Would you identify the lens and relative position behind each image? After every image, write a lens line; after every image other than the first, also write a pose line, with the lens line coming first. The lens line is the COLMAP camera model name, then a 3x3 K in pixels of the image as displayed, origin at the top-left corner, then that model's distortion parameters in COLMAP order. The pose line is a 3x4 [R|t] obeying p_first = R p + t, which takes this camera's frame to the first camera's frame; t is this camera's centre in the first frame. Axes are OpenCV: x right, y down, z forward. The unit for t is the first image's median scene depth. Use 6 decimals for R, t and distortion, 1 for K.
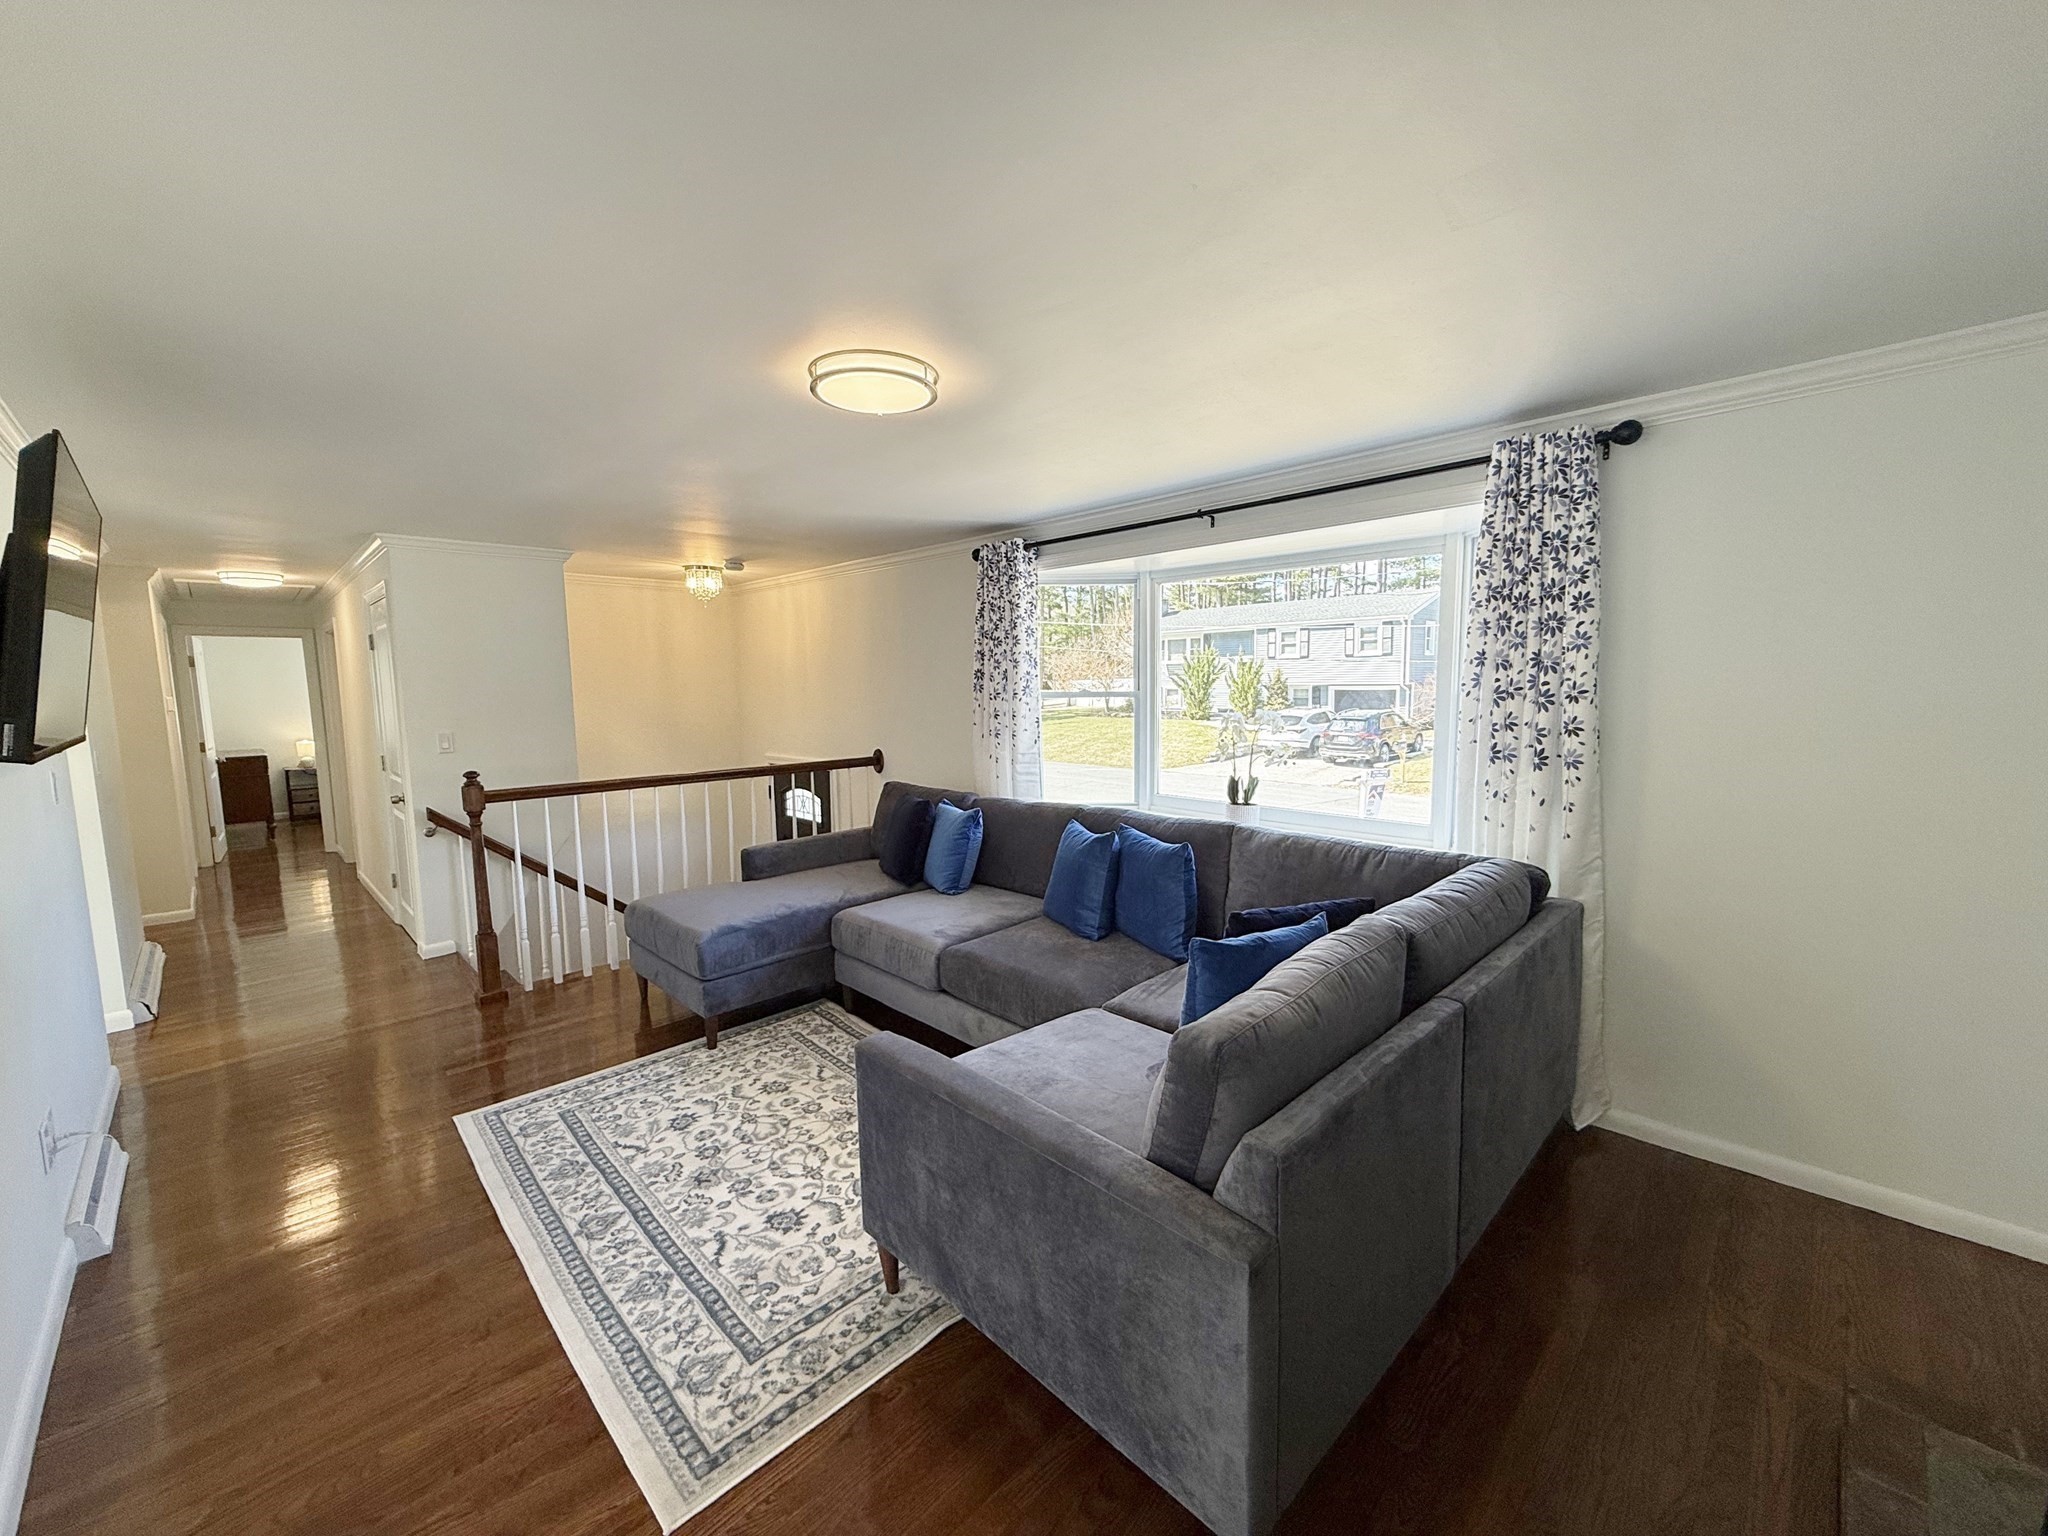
lens RADIAL K [[812.6, 0, 1020.7], [0, 812.6, 767.0], [0, 0, 1]] dist [-0.000527, -0.000196]
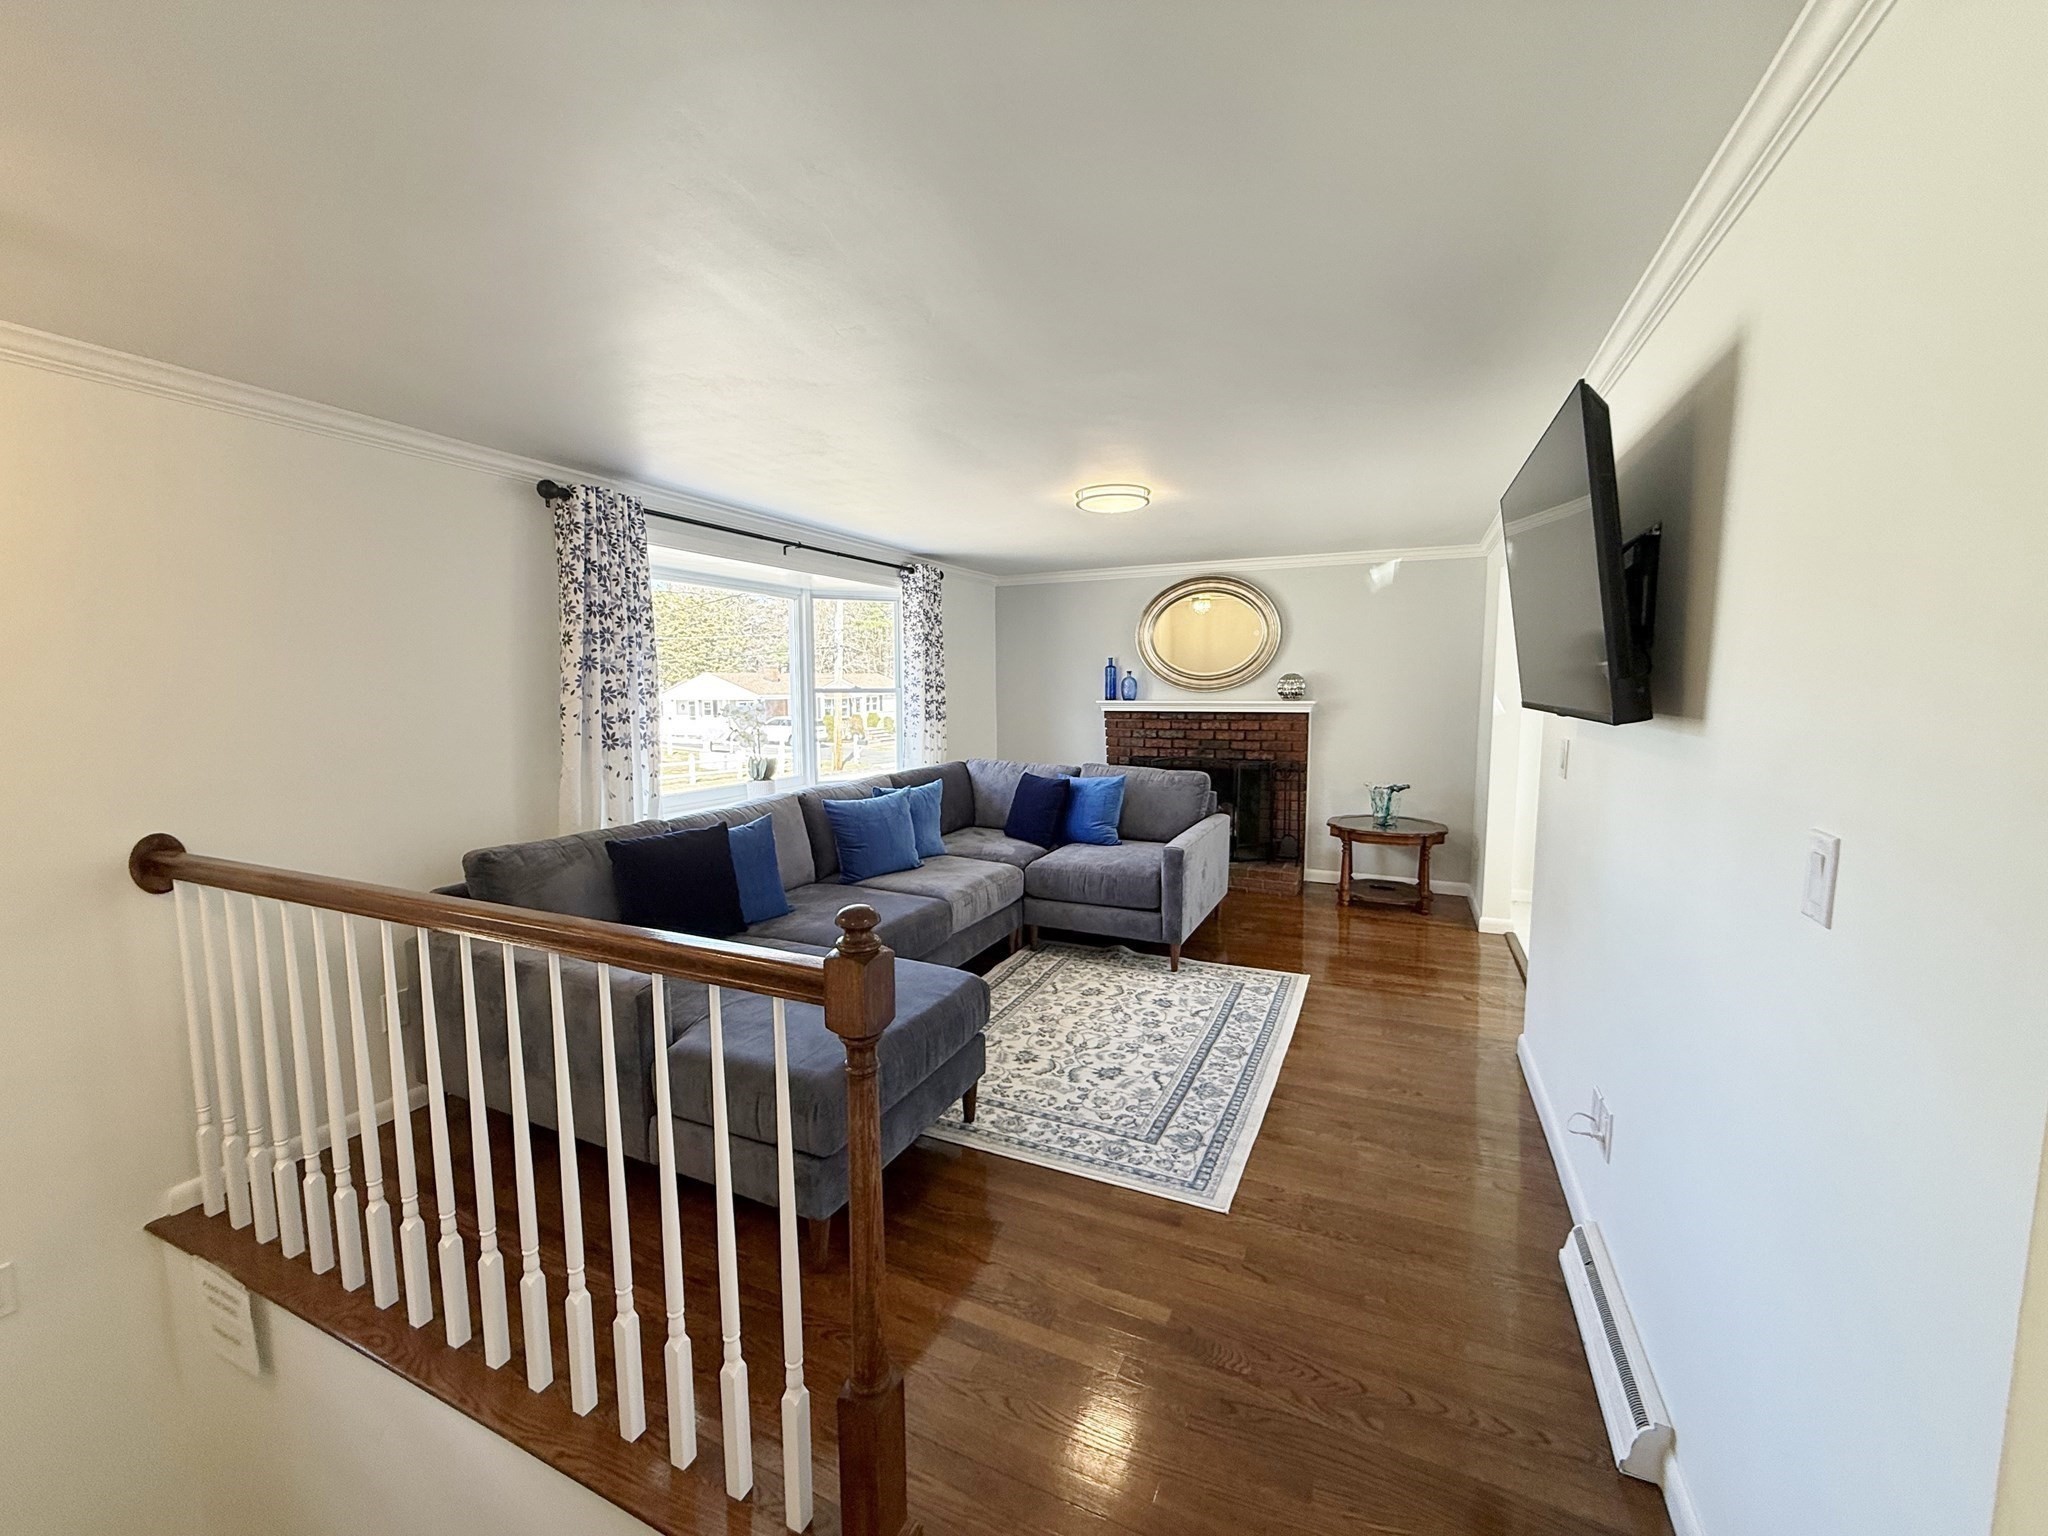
lens RADIAL K [[812.6, 0, 1022.9], [0, 812.6, 770.3], [0, 0, 1]] dist [-0.000527, -0.000196]
pose [[-0.351359, -0.083583, 0.932503, -1.319857], [0.110714, 0.985309, 0.130032, -0.111455], [-0.929672, 0.148929, -0.336943, 1.378895]]
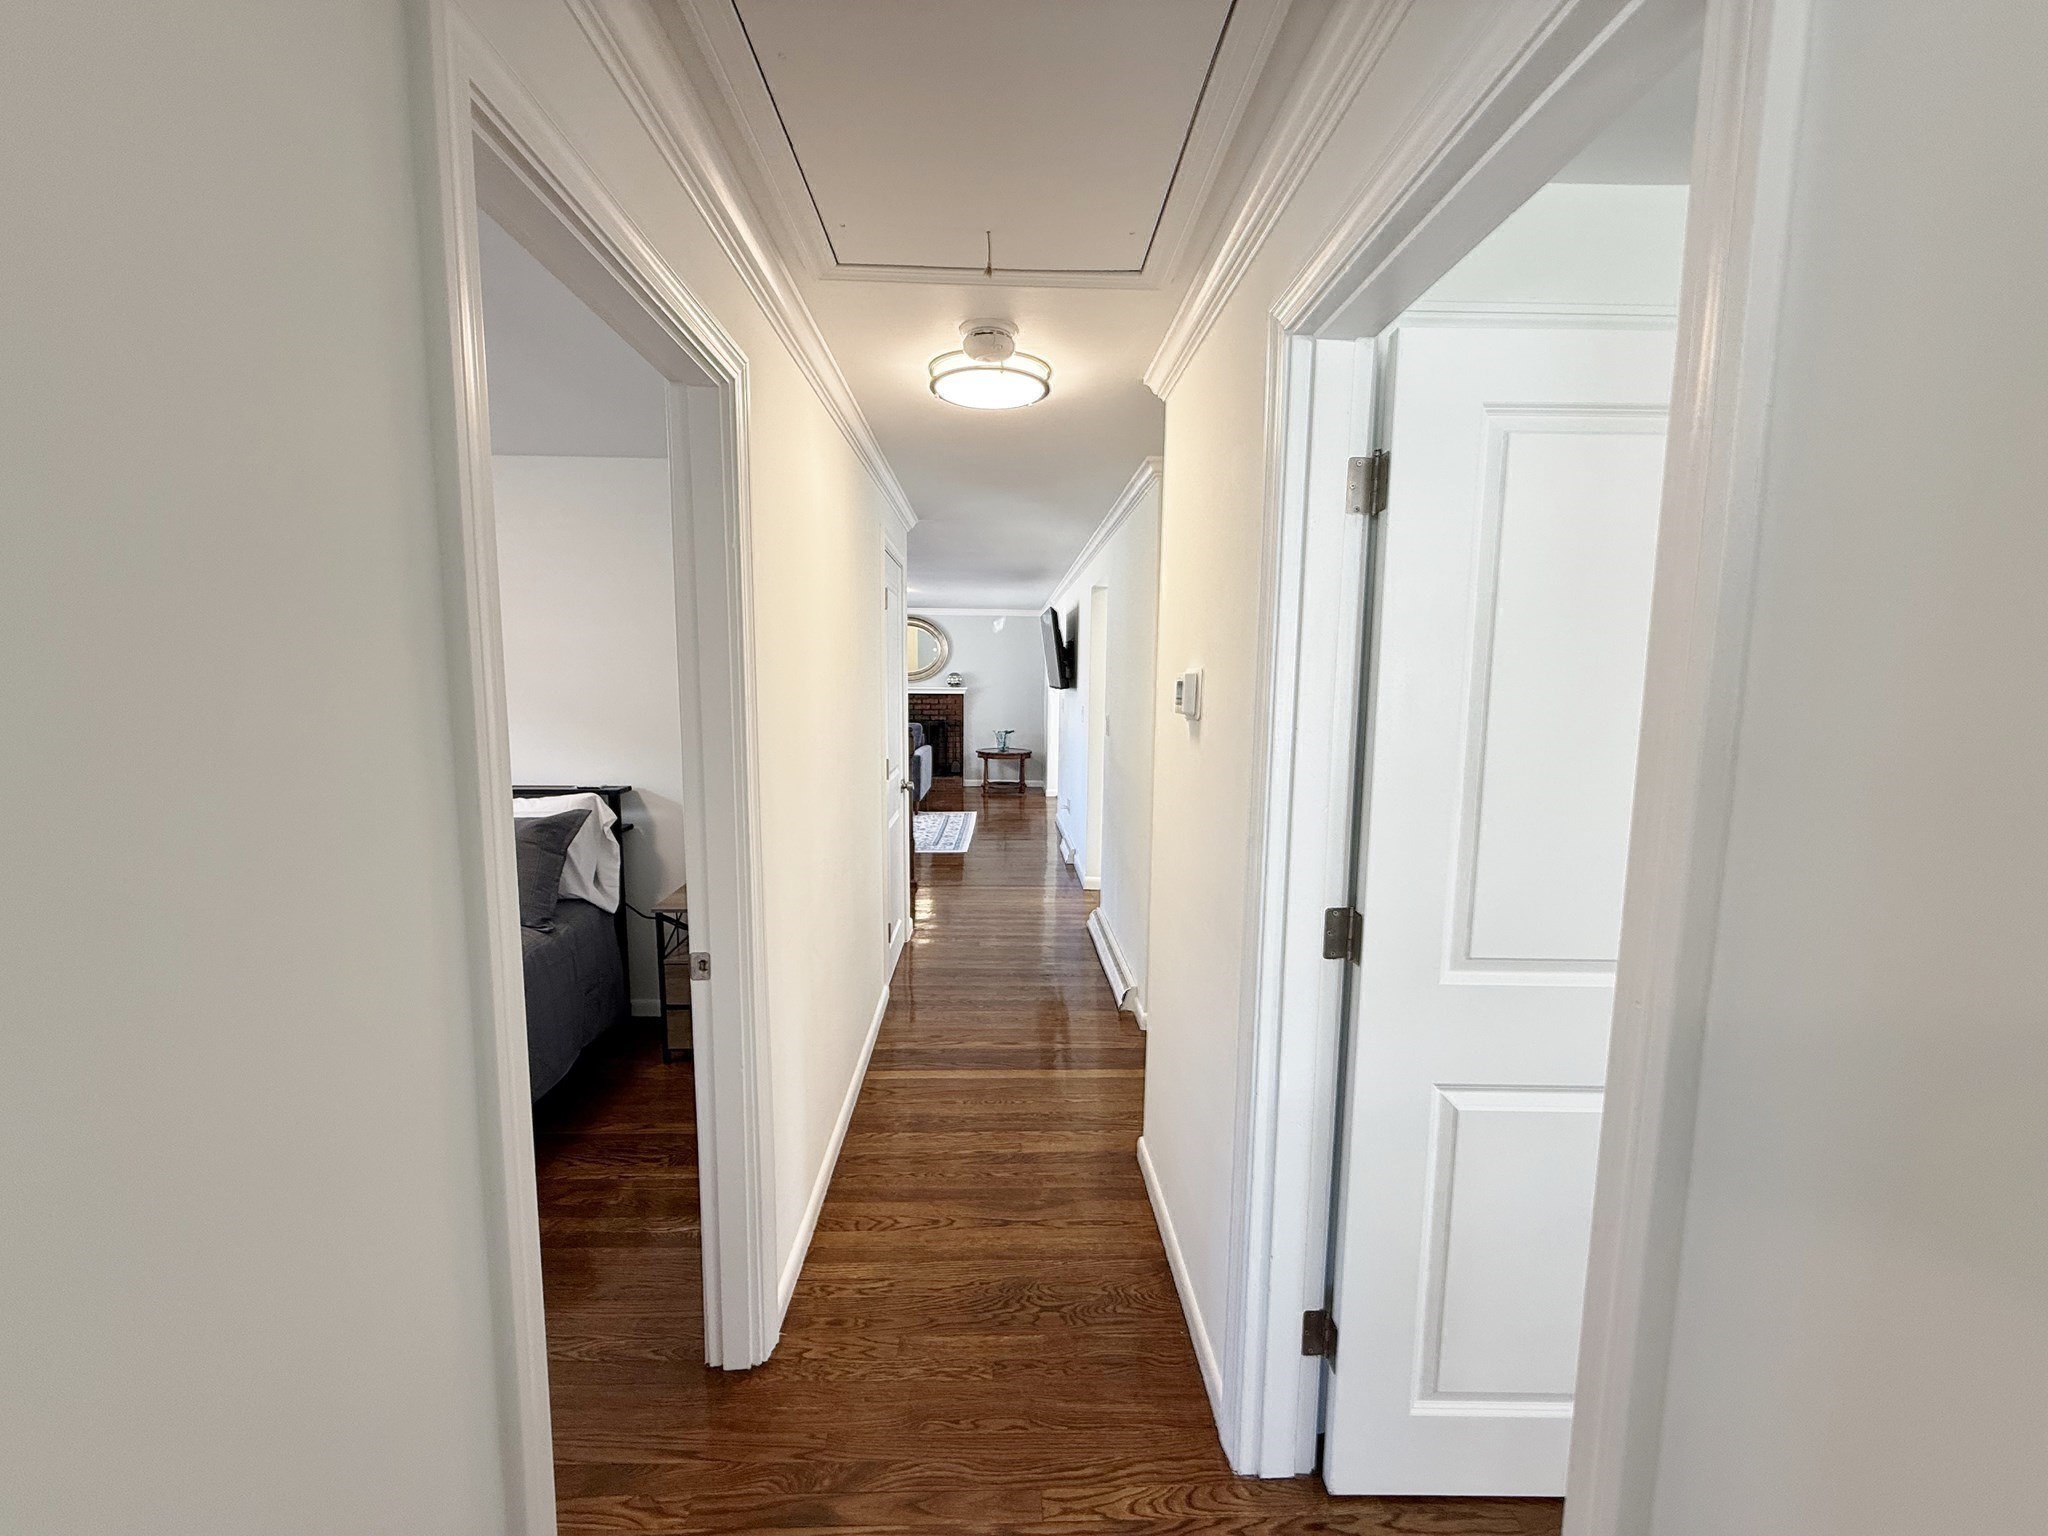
lens RADIAL K [[812.6, 0, 1018.1], [0, 812.6, 776.9], [0, 0, 1]] dist [-0.000527, -0.000196]
pose [[-0.729675, -0.075779, 0.679582, -2.417084], [0.074559, 0.979097, 0.189233, -0.225674], [-0.679717, 0.188747, -0.708773, 2.555283]]
